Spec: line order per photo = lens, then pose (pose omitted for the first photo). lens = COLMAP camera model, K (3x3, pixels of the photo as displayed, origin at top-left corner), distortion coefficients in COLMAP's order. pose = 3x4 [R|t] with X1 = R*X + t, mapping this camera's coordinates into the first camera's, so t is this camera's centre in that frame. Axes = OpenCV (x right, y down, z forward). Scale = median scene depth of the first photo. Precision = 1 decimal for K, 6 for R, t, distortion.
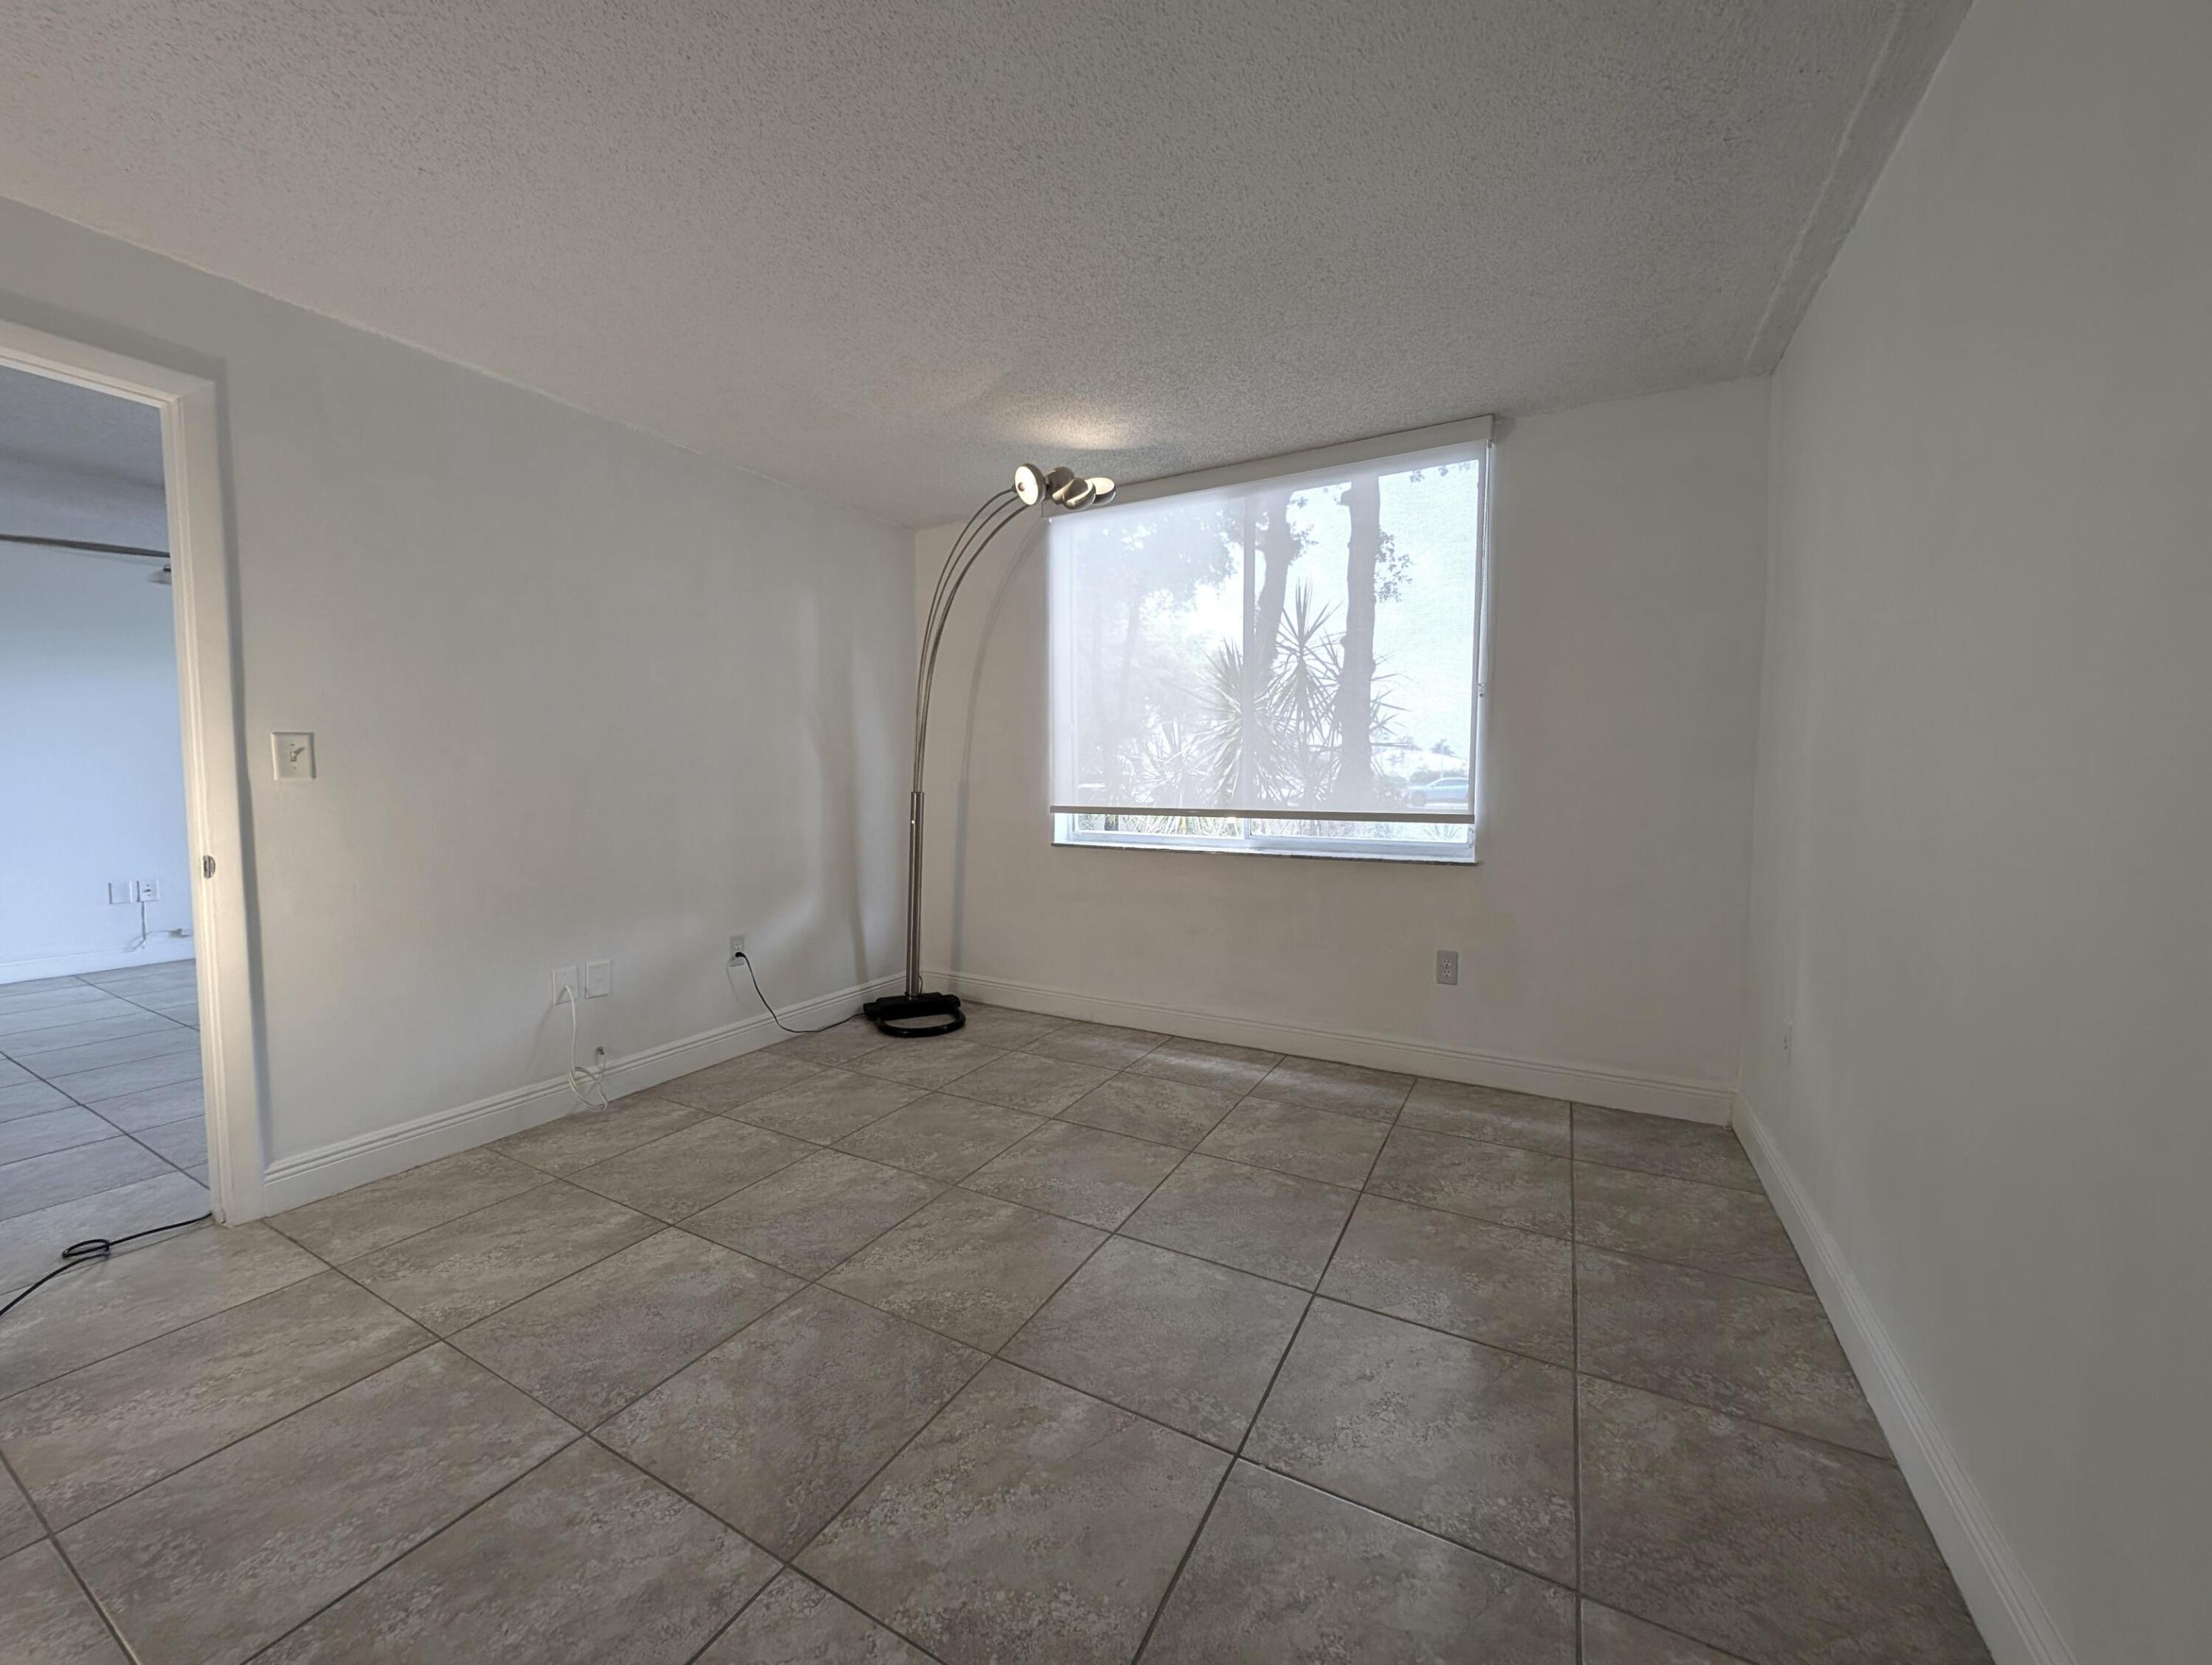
lens RADIAL K [[814.3, 0, 1106.0], [0, 814.3, 832.5], [0, 0, 1]] dist [0.006890, -0.007733]
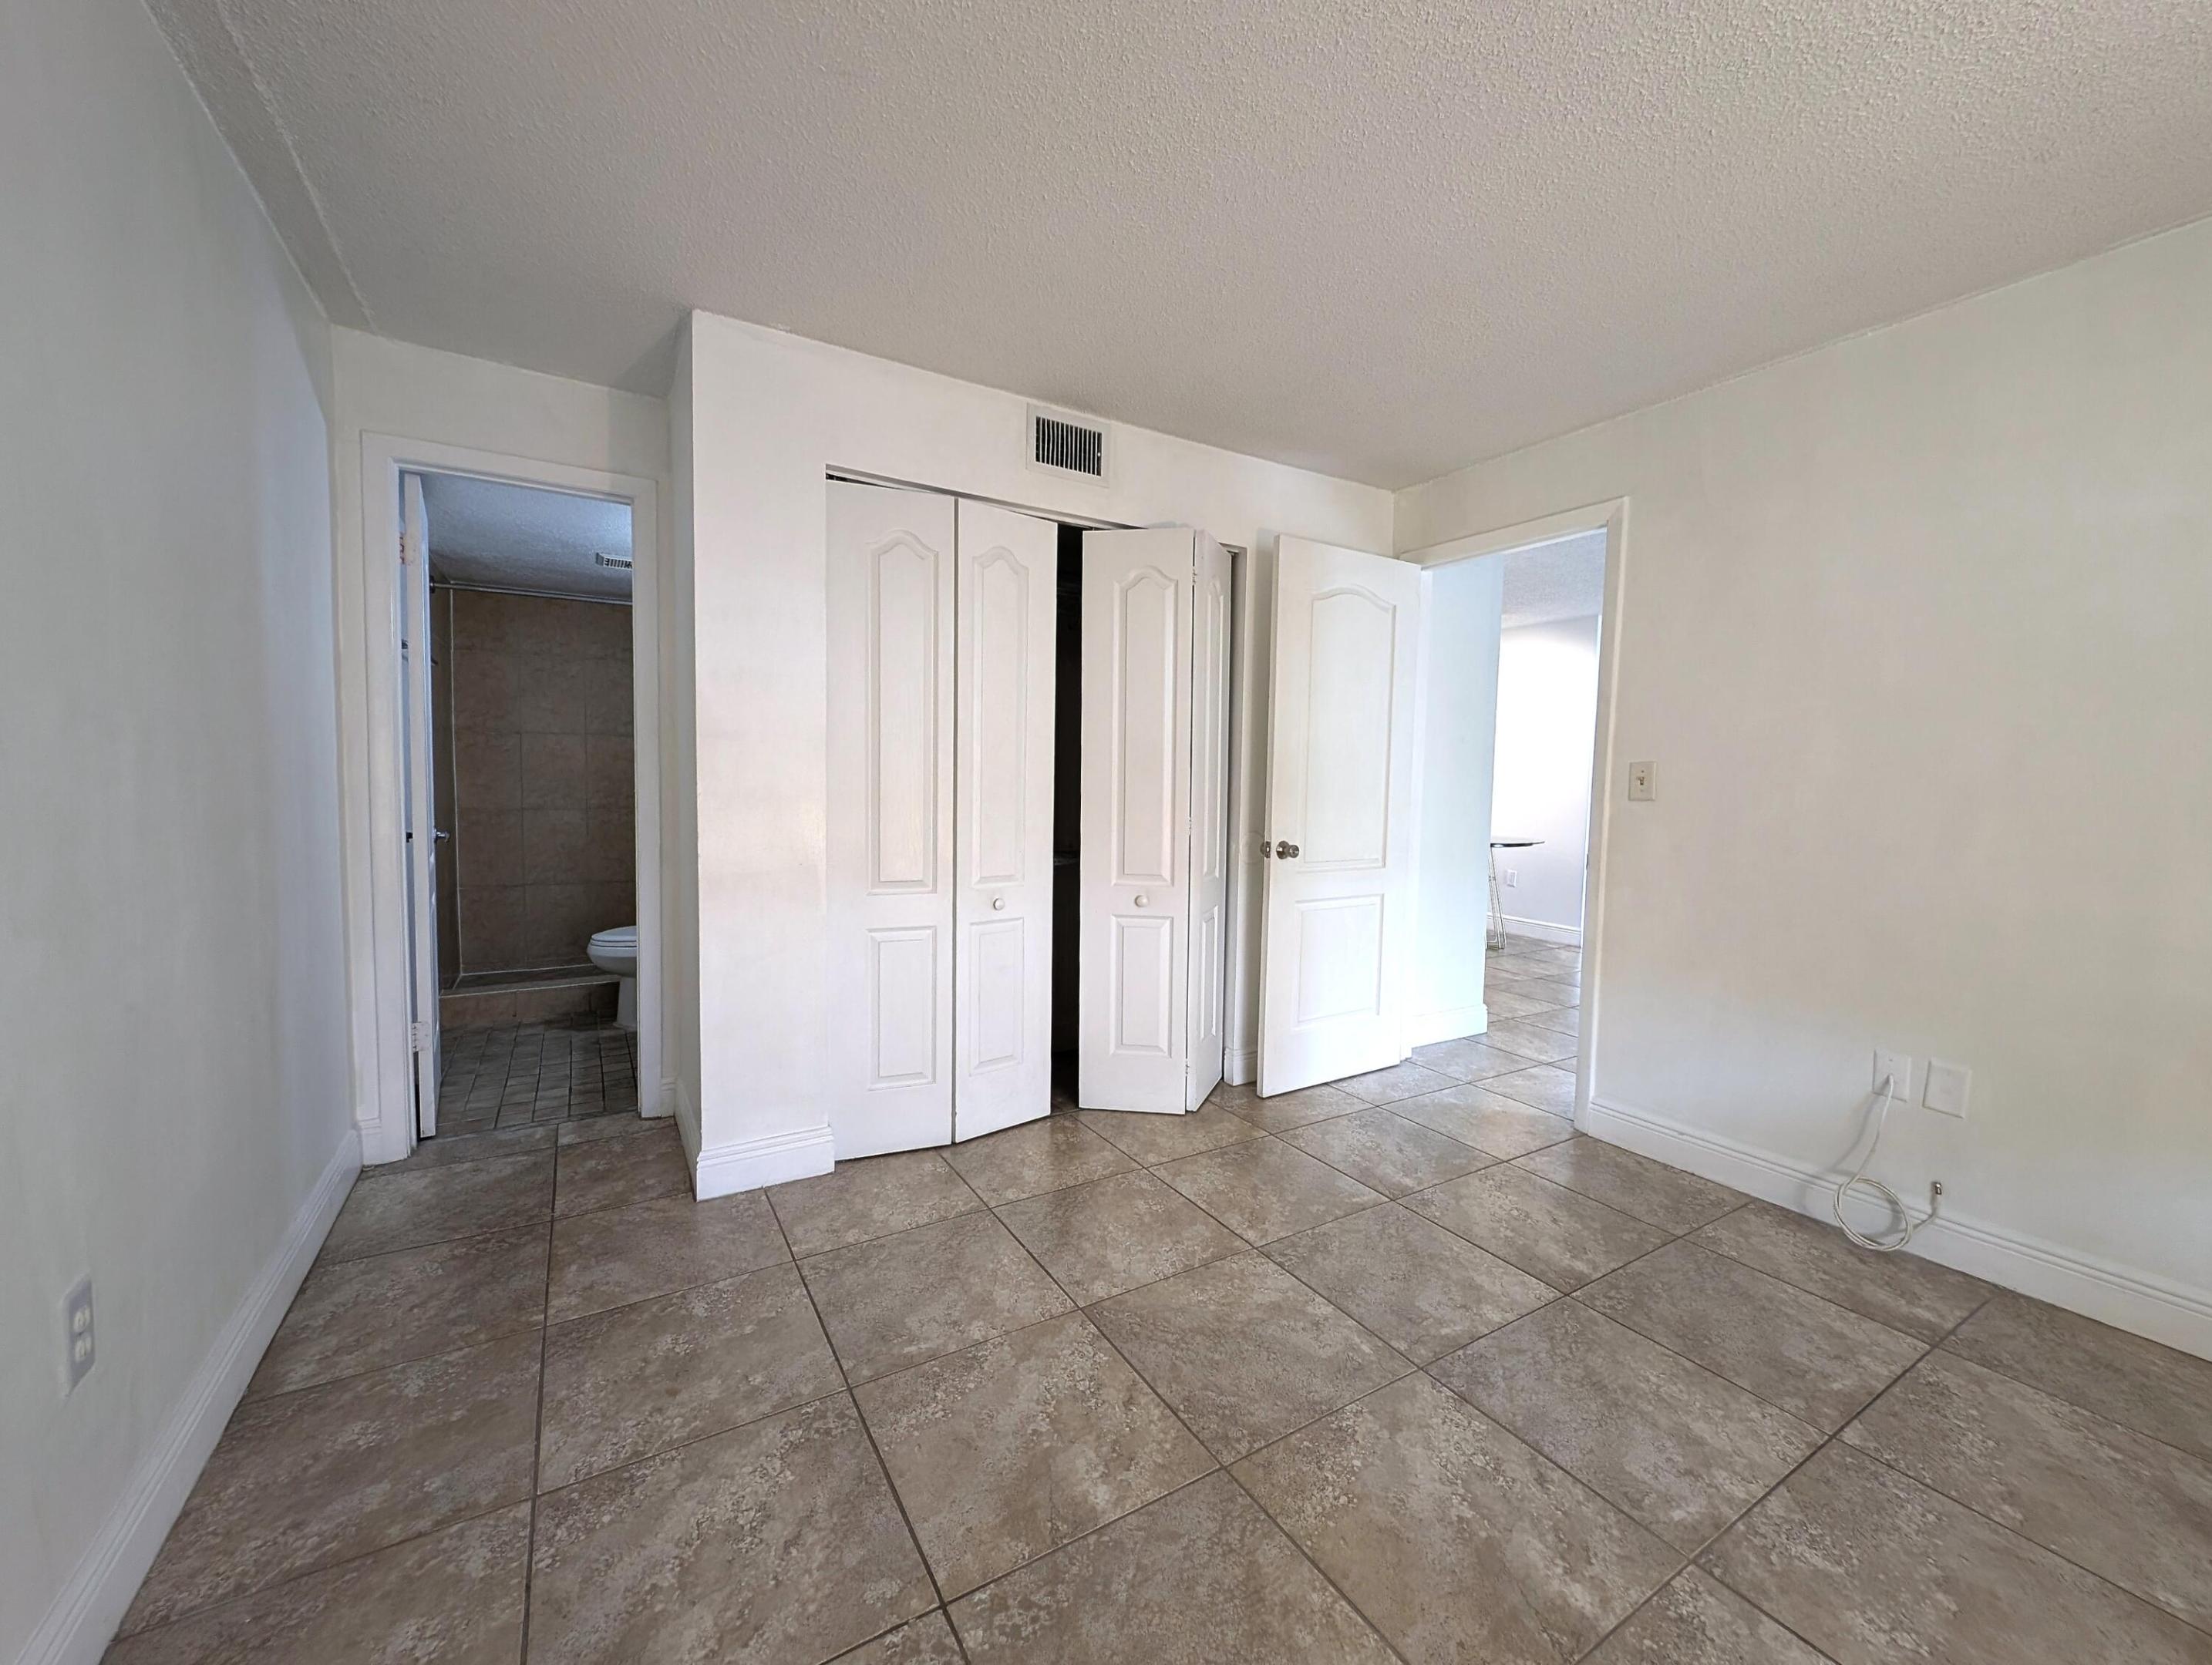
lens RADIAL K [[854.3, 0, 1106.0], [0, 854.3, 832.5], [0, 0, 1]] dist [0.013813, -0.009383]
pose [[-0.486735, 0.049871, -0.872125, 0.695520], [-0.081466, 0.991427, 0.102159, -0.110485], [0.869743, 0.120773, -0.478499, 1.264715]]
